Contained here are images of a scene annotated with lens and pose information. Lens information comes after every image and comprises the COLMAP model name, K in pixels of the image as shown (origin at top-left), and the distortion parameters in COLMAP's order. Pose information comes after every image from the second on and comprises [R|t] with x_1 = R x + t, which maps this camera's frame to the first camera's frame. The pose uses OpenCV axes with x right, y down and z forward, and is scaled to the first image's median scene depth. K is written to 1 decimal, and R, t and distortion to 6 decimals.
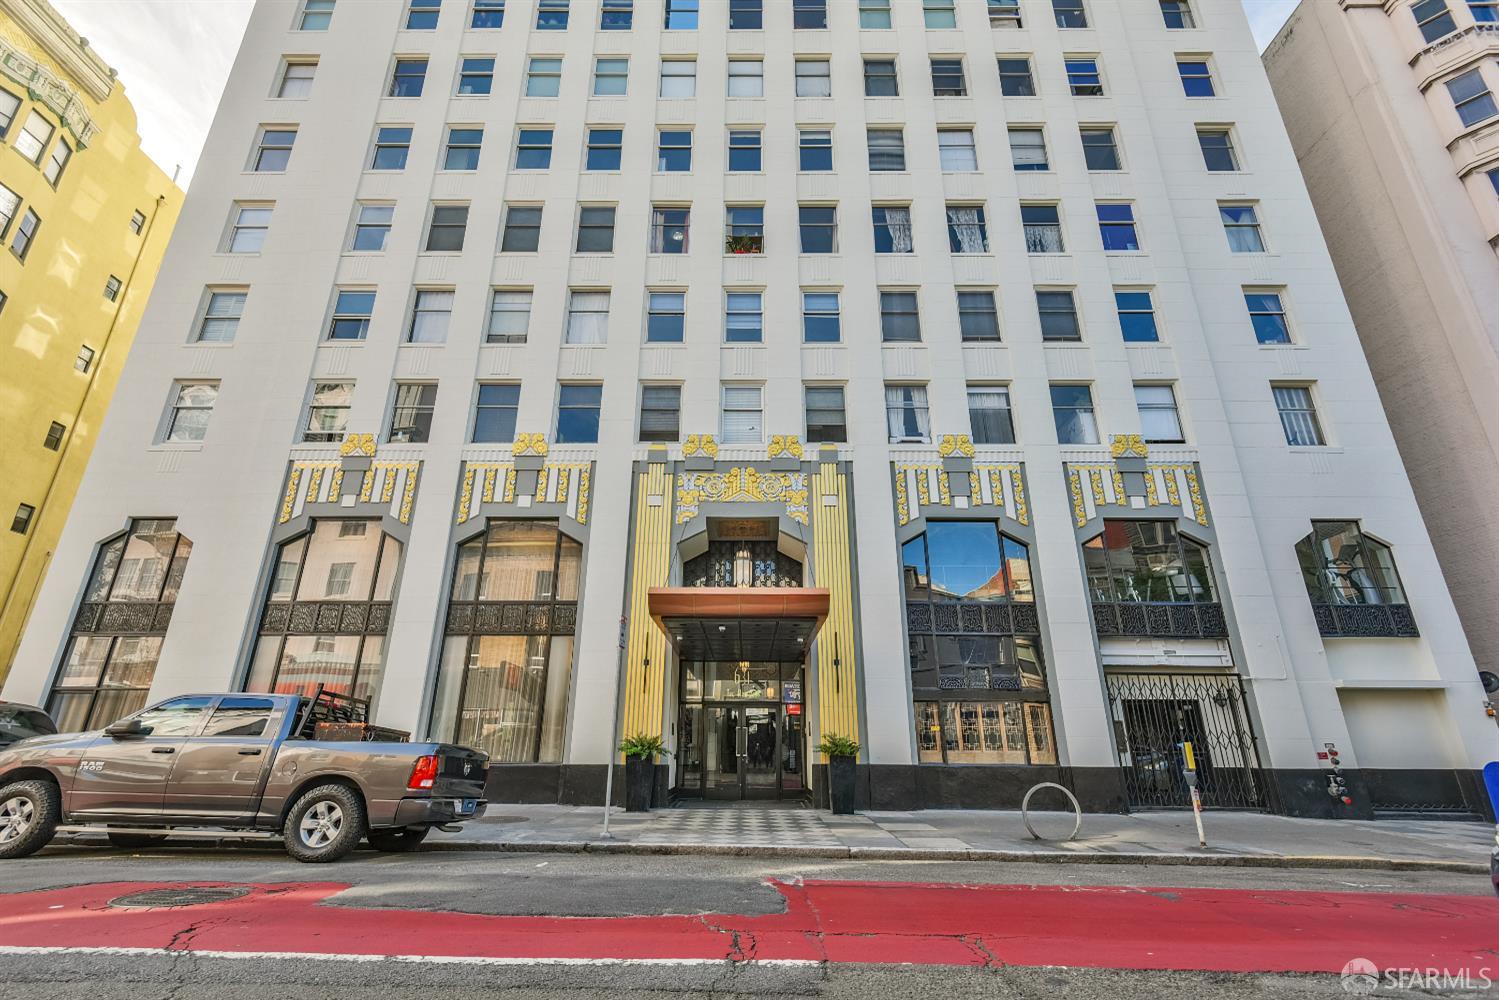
lens RADIAL K [[666.4, 0, 743.7], [0, 666.4, 503.1], [0, 0, 1]] dist [0.019736, -0.006151]
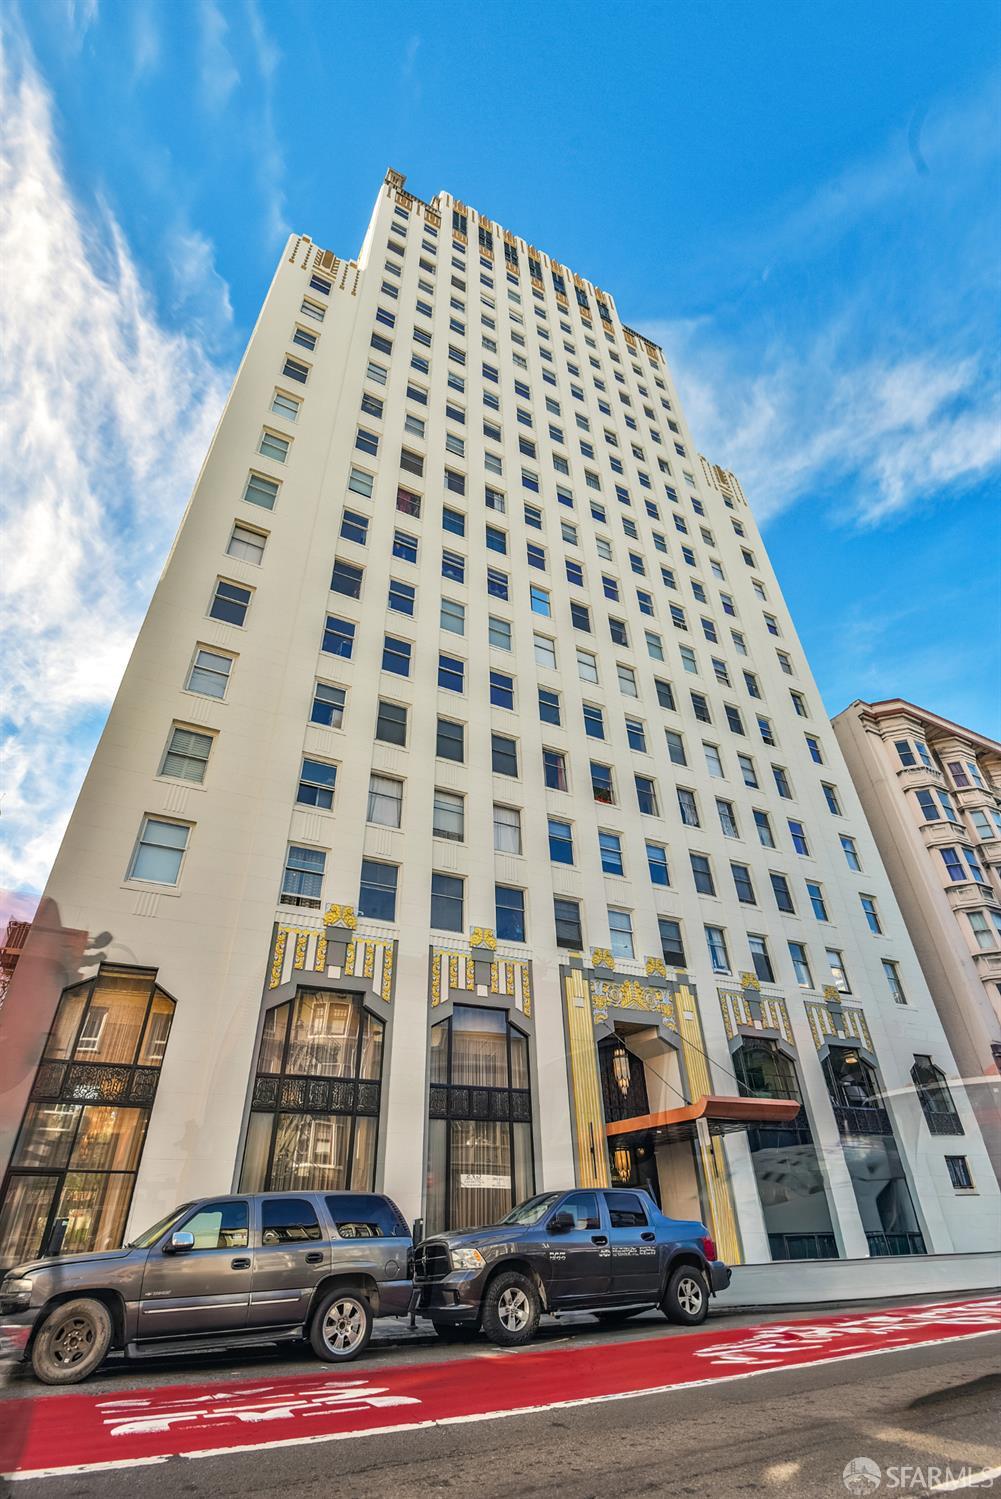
lens RADIAL K [[687.2, 0, 500.5], [0, 687.2, 749.5], [0, 0, 1]] dist [-0.001721, -0.000023]
pose [[0.877659, 0.250894, 0.408370, -0.876546], [-0.135503, 0.947170, -0.290702, -0.055687], [-0.459731, 0.199802, 0.865290, -0.121627]]
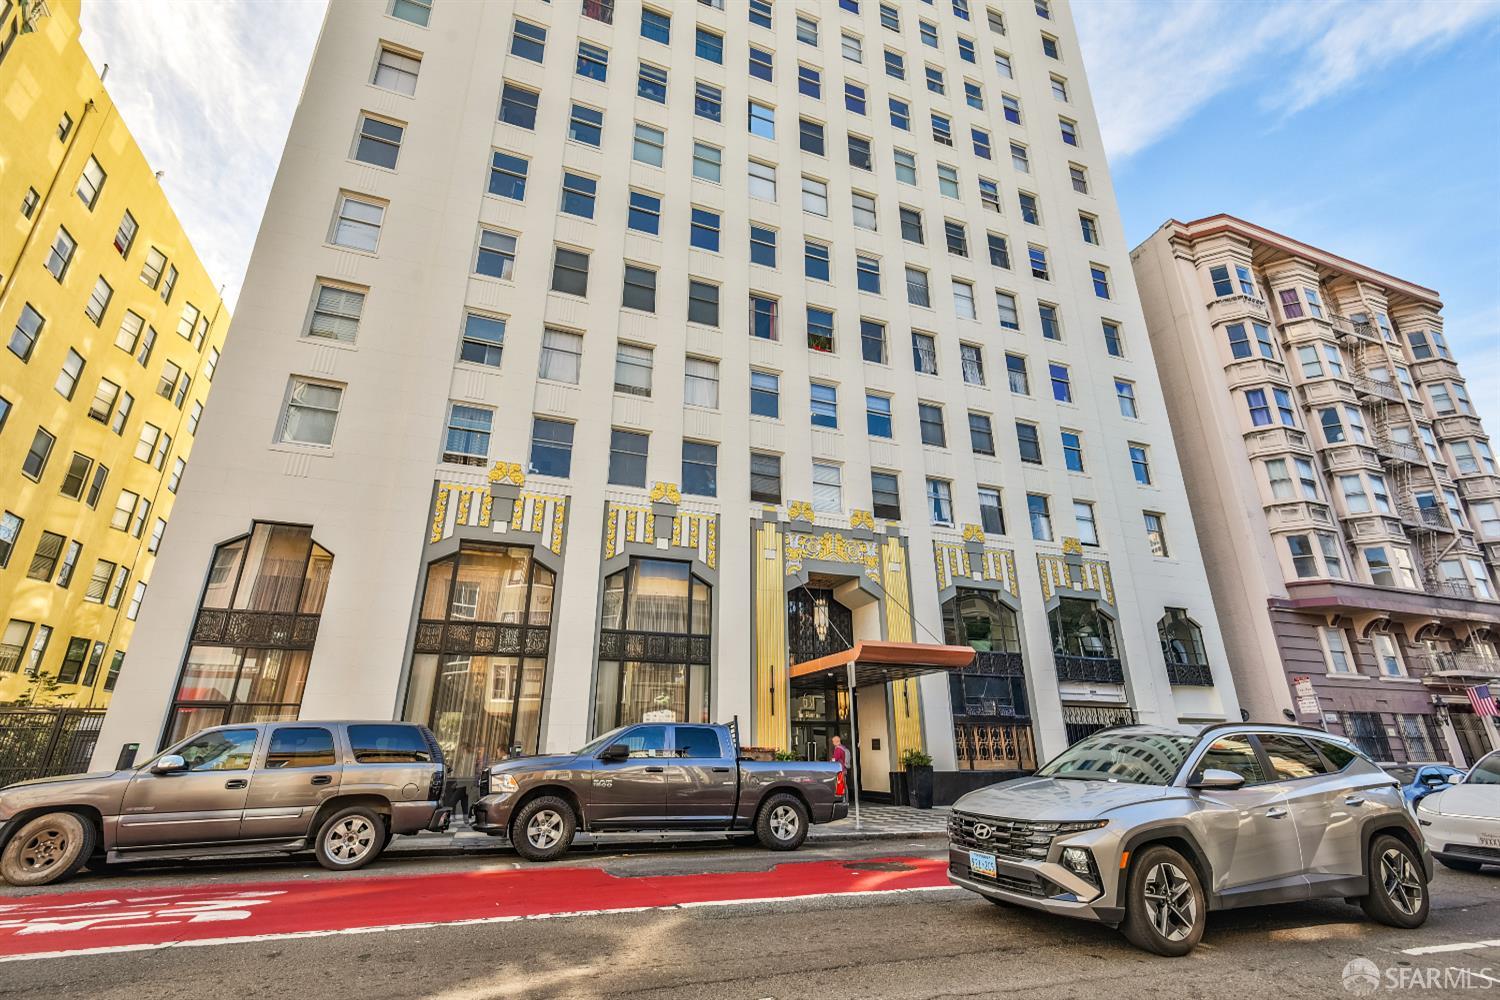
lens RADIAL K [[666.9, 0, 744.2], [0, 666.9, 503.1], [0, 0, 1]] dist [0.019736, -0.006151]
pose [[0.935443, 0.118601, 0.332986, -0.577243], [-0.116735, 0.992831, -0.025682, -0.057826], [-0.333644, -0.014847, 0.942582, -0.118899]]
